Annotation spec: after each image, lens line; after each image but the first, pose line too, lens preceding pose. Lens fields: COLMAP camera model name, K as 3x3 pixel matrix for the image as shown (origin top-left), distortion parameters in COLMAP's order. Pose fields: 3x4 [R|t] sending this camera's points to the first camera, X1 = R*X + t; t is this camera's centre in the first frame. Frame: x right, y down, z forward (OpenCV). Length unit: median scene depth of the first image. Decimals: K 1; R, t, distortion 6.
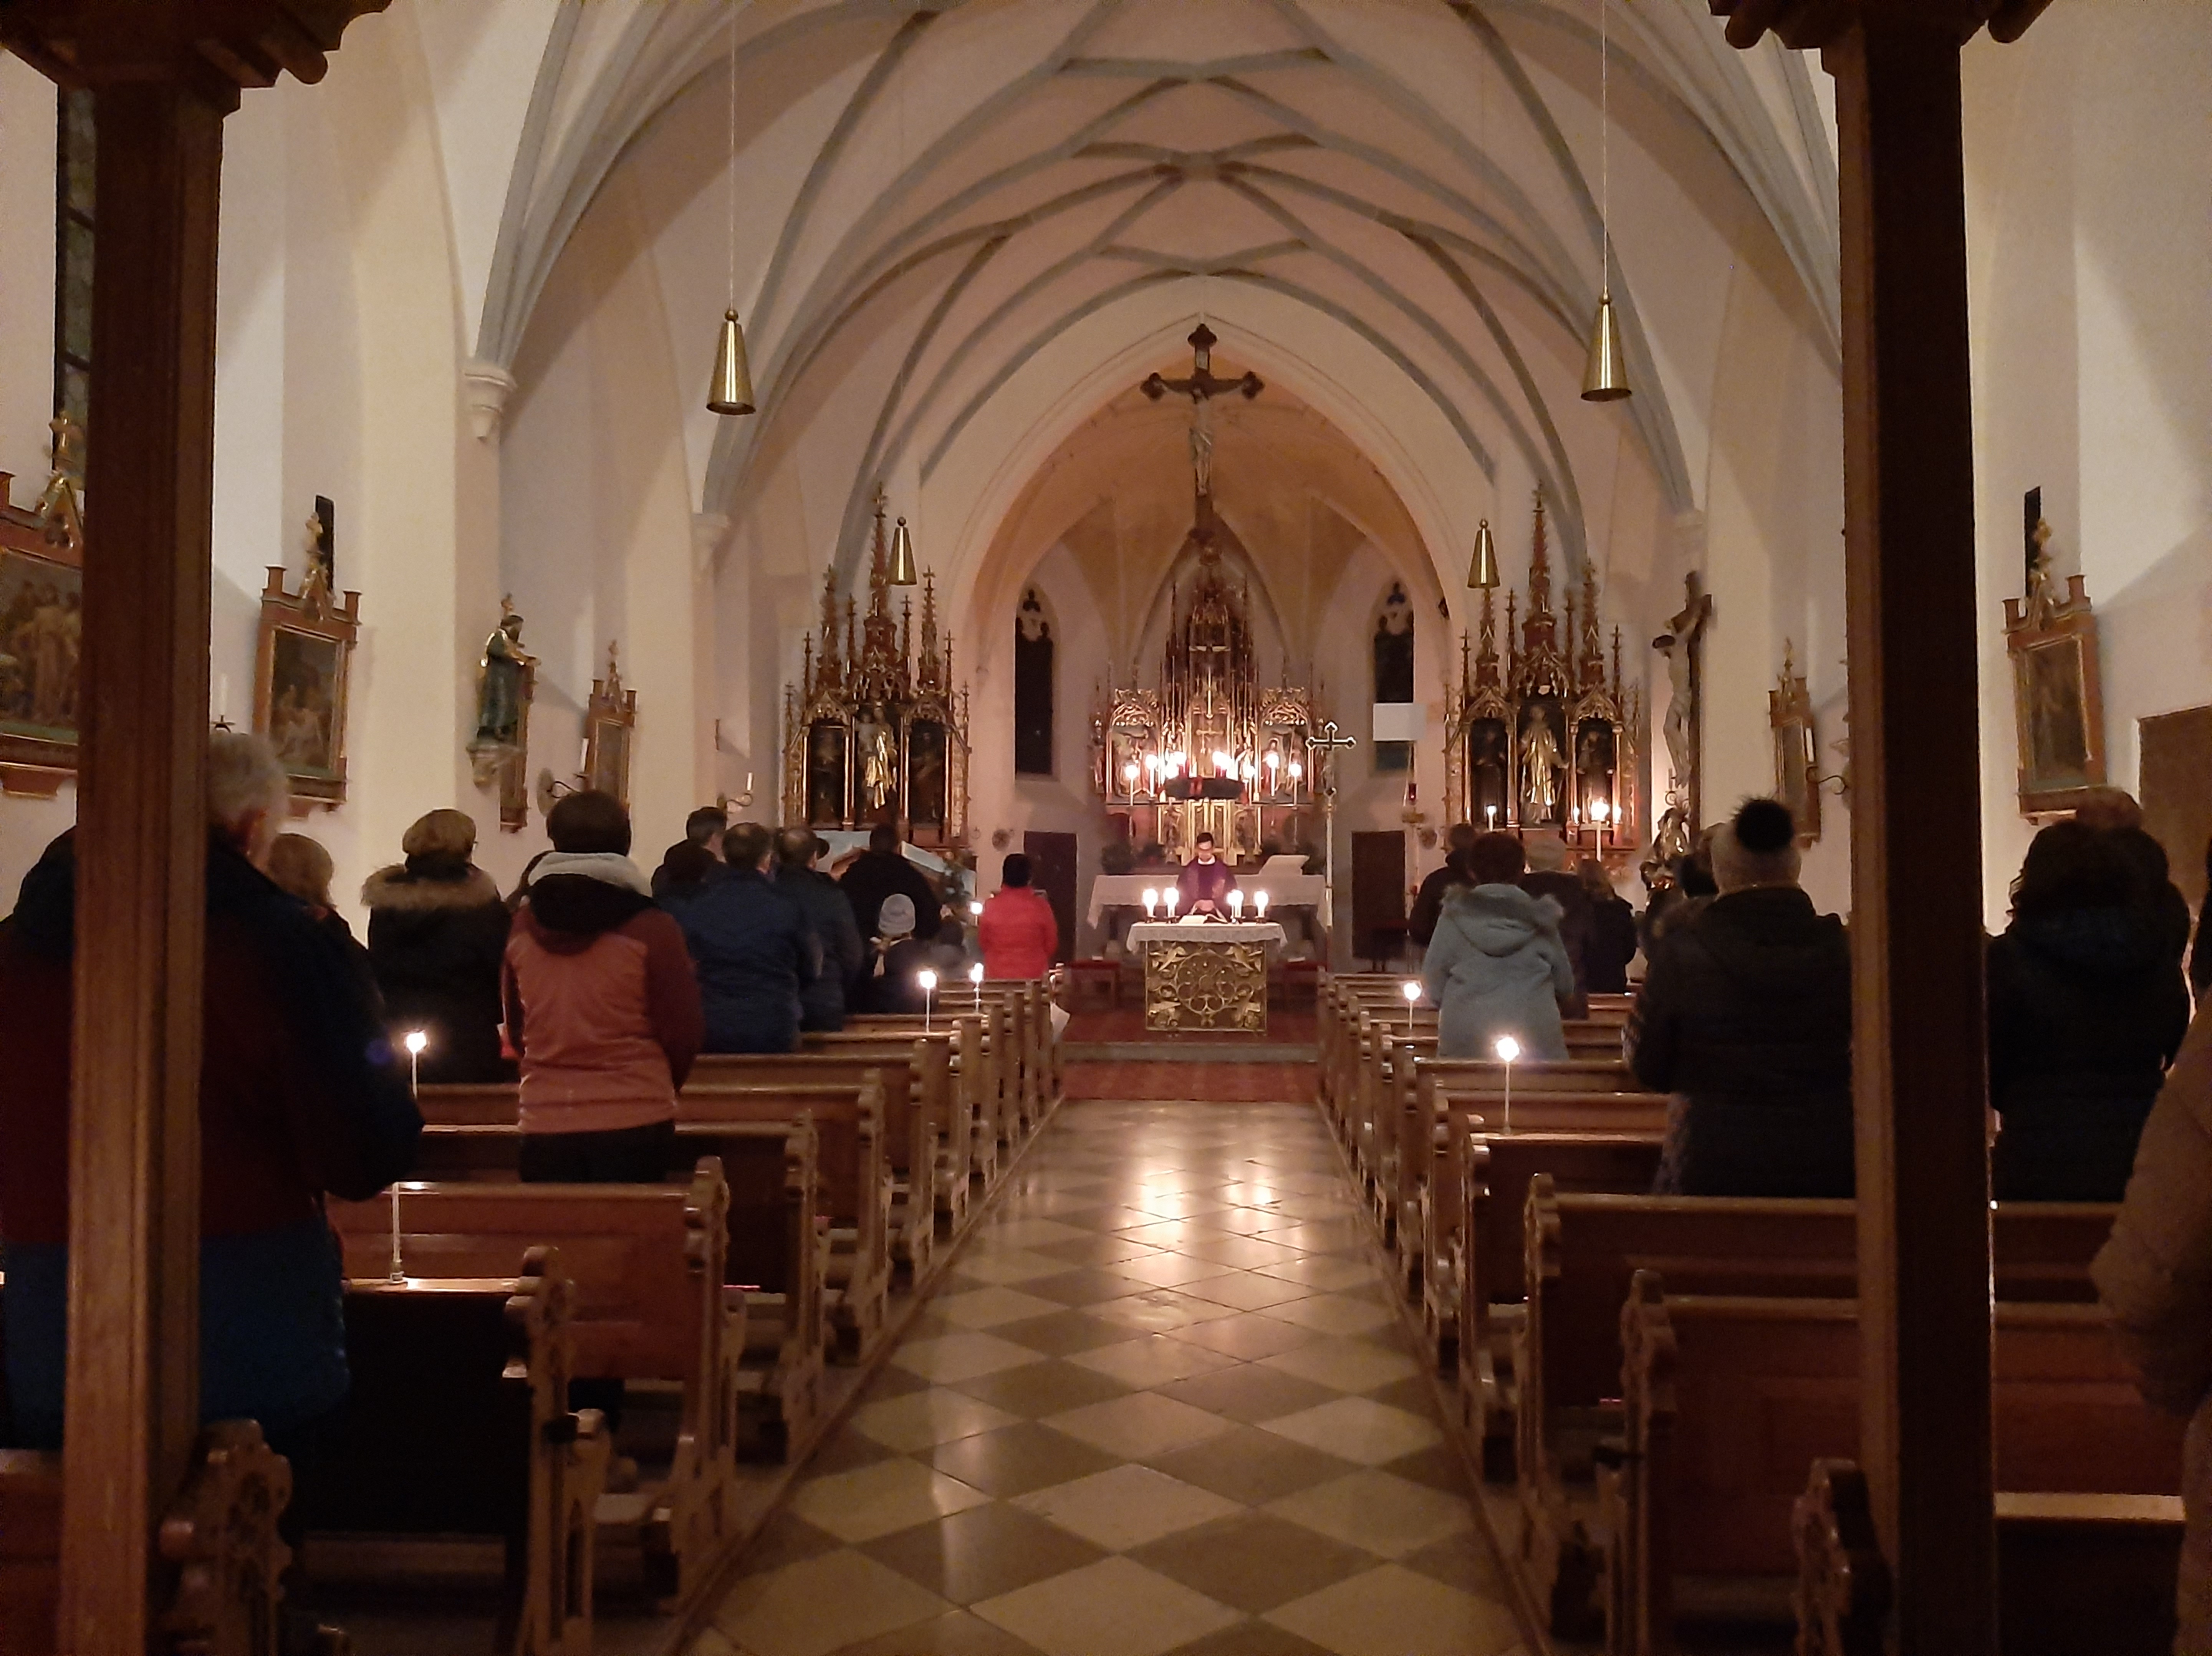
lens RADIAL K [[1714.7, 0, 1106.0], [0, 1714.7, 828.0], [0, 0, 1]] dist [0.053800, -0.105065]
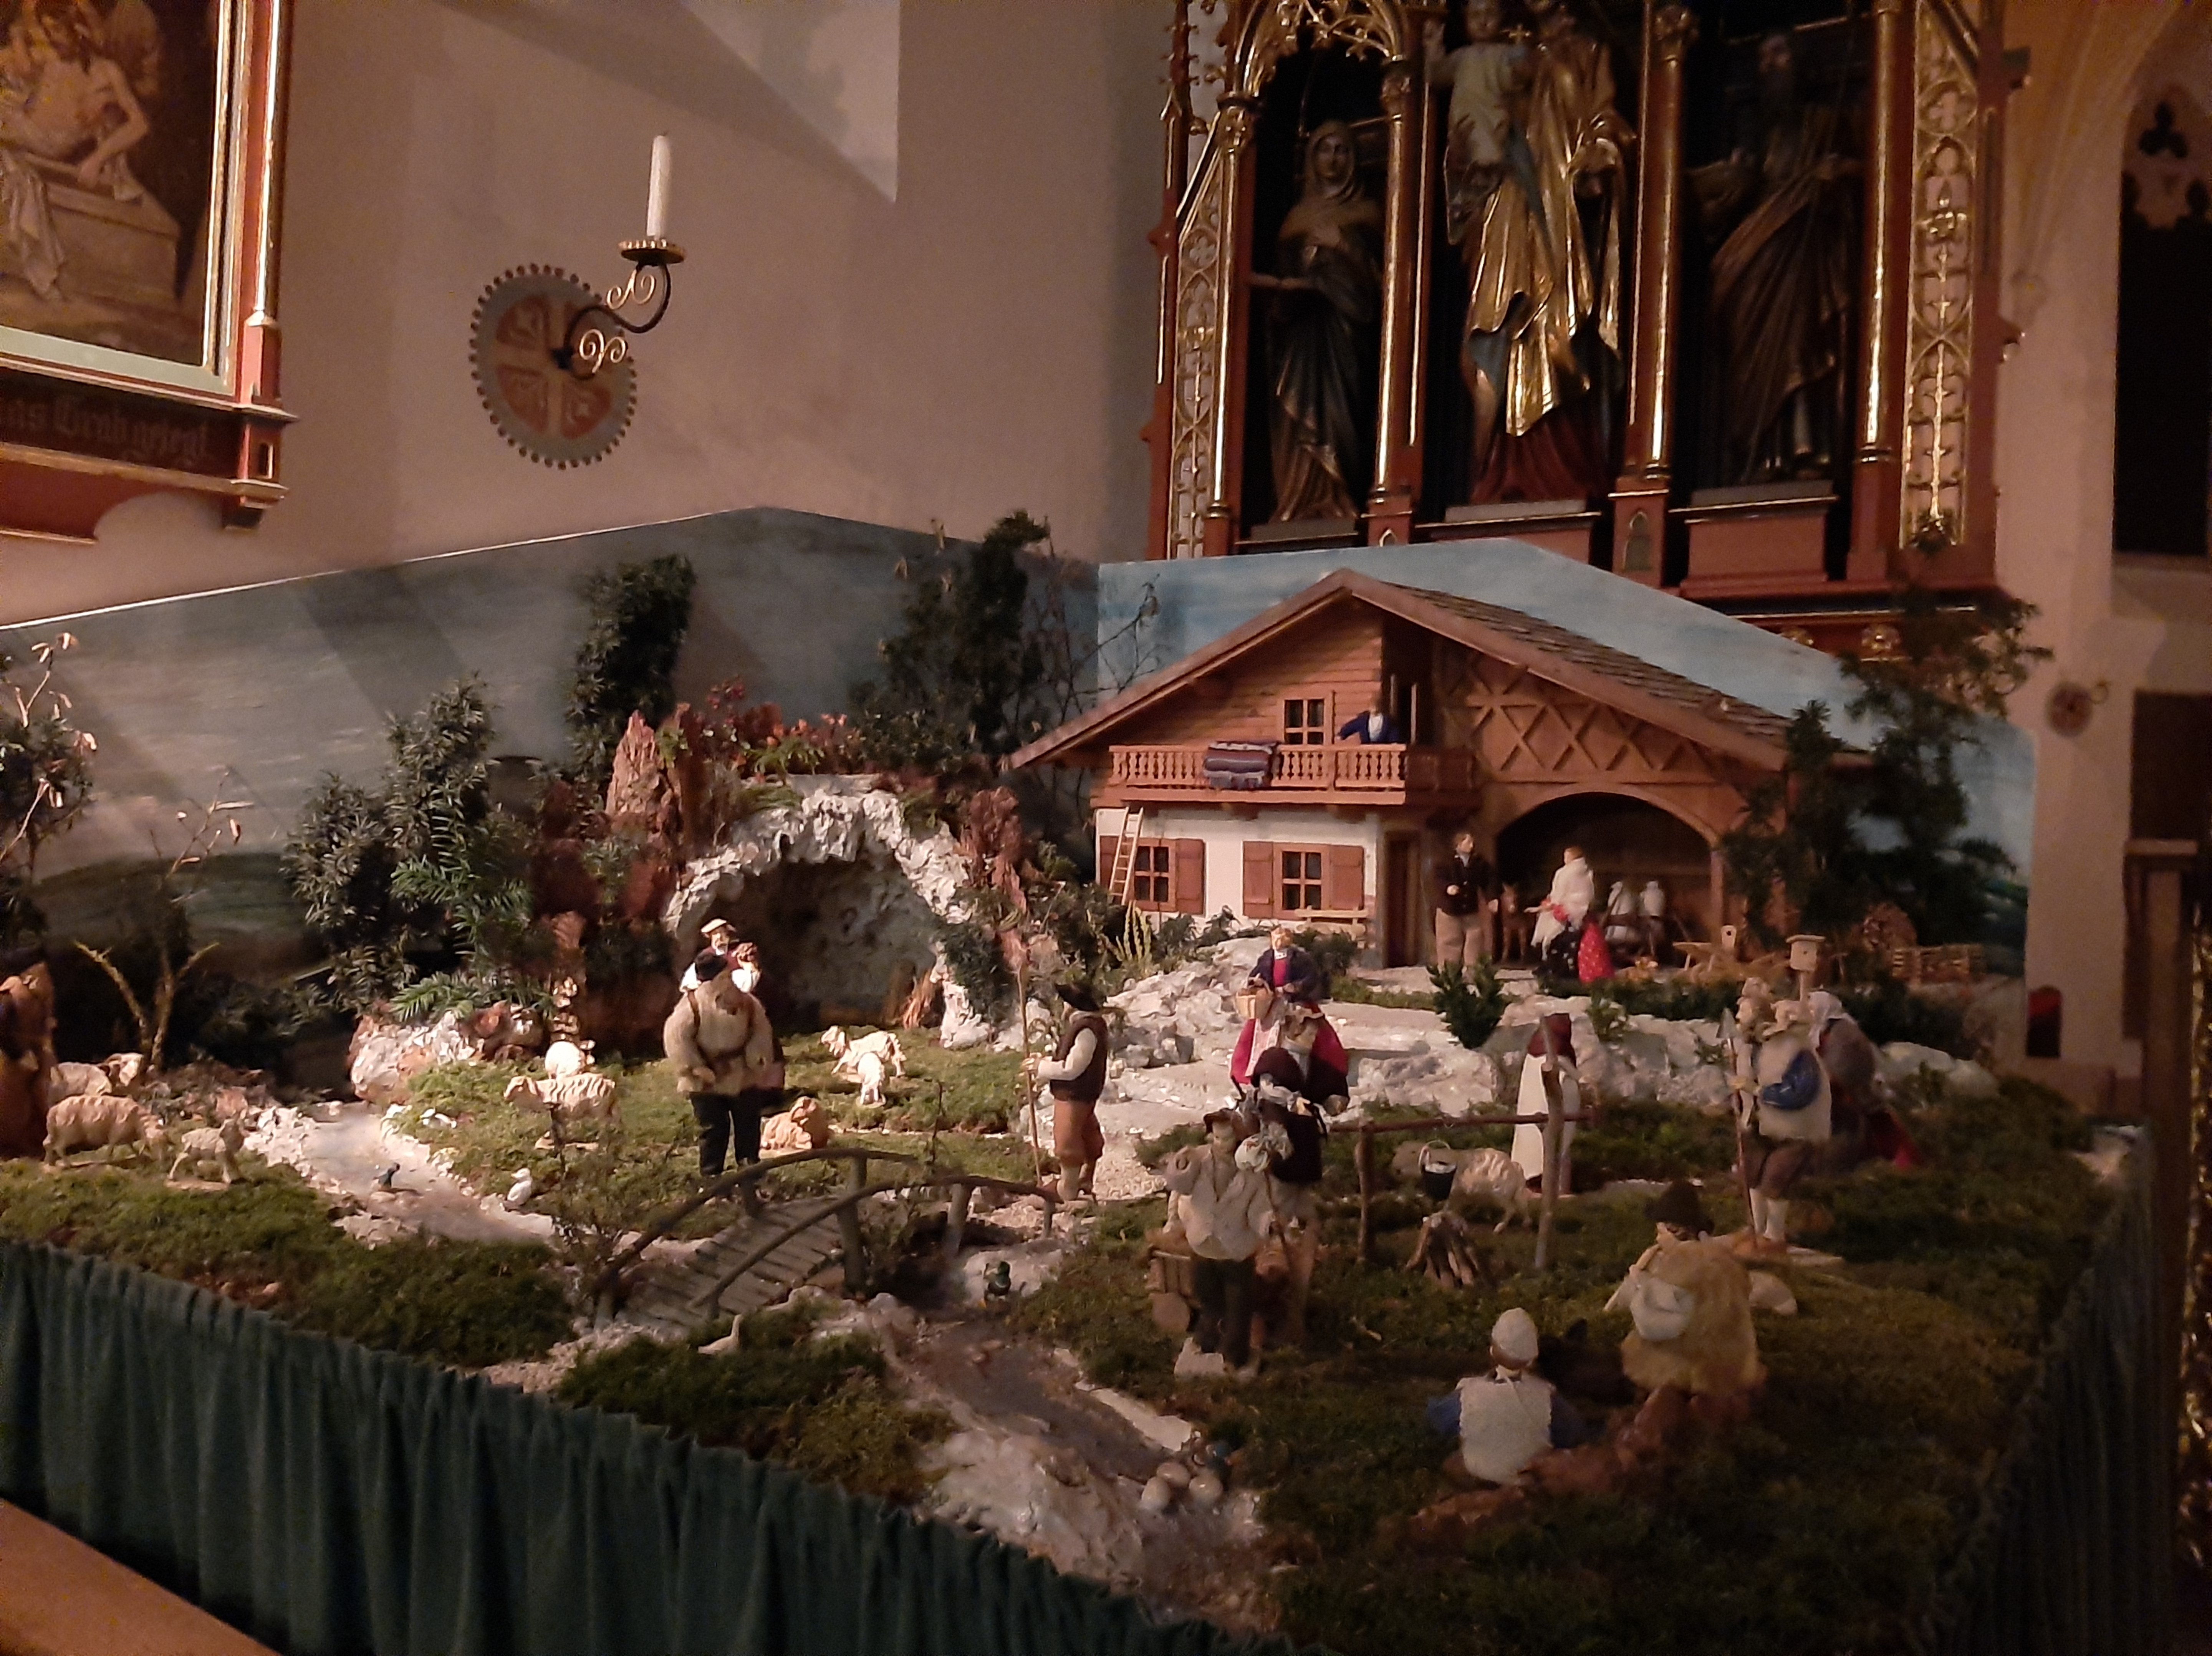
lens RADIAL K [[1783.3, 0, 1106.0], [0, 1783.3, 828.0], [0, 0, 1]] dist [-0.002962, -0.001574]
pose [[0.862776, 0.025413, -0.504948, -0.065647], [-0.008649, 0.999332, 0.035516, 0.029471], [0.505513, -0.026275, 0.862419, 0.784153]]
